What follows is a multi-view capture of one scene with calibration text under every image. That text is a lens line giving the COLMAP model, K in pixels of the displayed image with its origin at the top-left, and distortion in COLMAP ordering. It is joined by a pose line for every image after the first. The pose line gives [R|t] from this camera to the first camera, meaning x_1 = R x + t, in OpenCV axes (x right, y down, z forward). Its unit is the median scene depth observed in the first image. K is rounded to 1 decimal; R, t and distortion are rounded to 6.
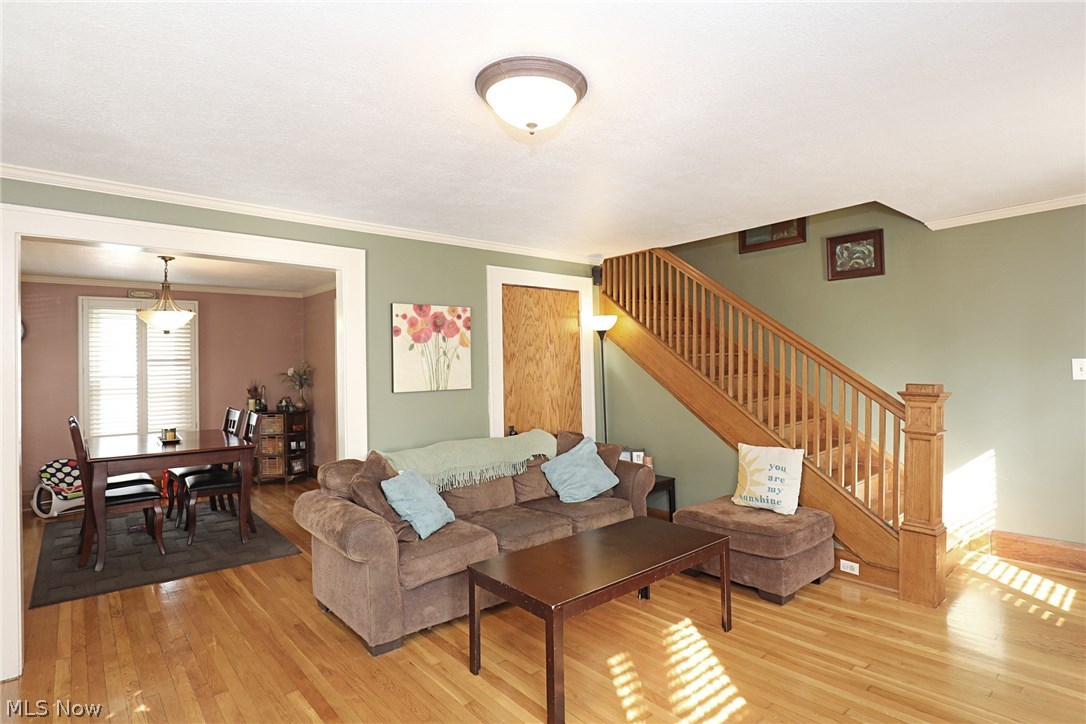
lens RADIAL K [[556.5, 0, 545.6], [0, 556.5, 359.9], [0, 0, 1]] dist [0.001852, 0.000165]
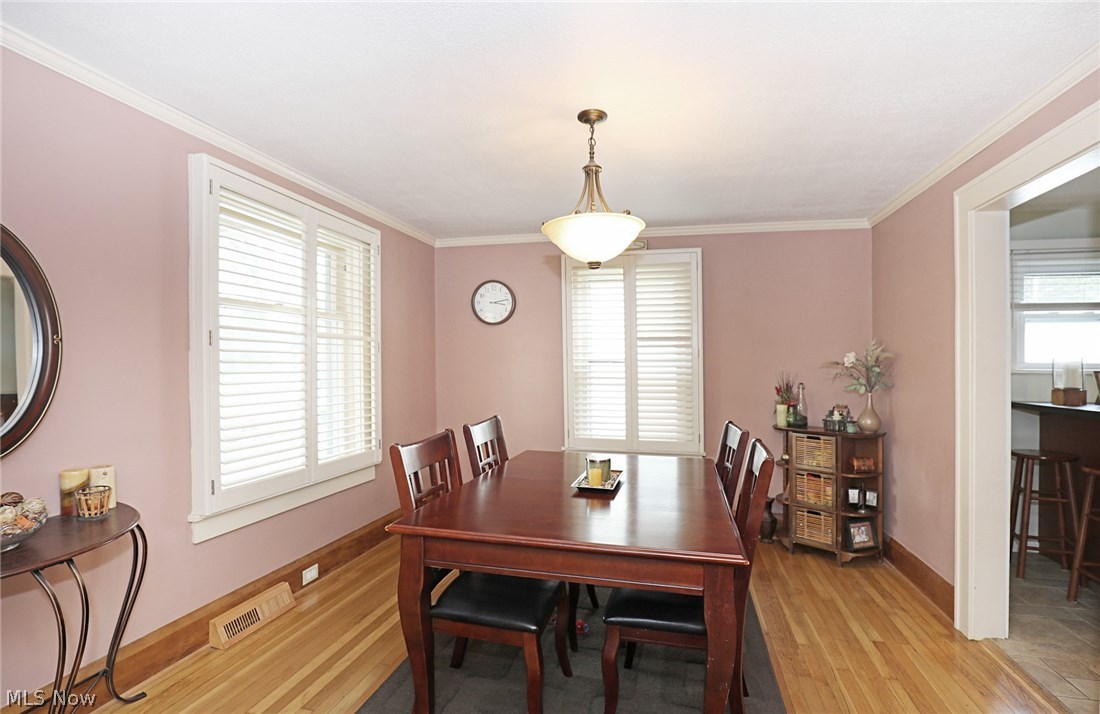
lens RADIAL K [[532.0, 0, 551.1], [0, 532.0, 356.0], [0, 0, 1]] dist [-0.020854, -0.000282]
pose [[0.586490, 0.008386, -0.809913, -0.214114], [-0.010583, 0.999940, 0.002690, 0.019667], [0.809887, 0.006994, 0.586544, 0.467181]]
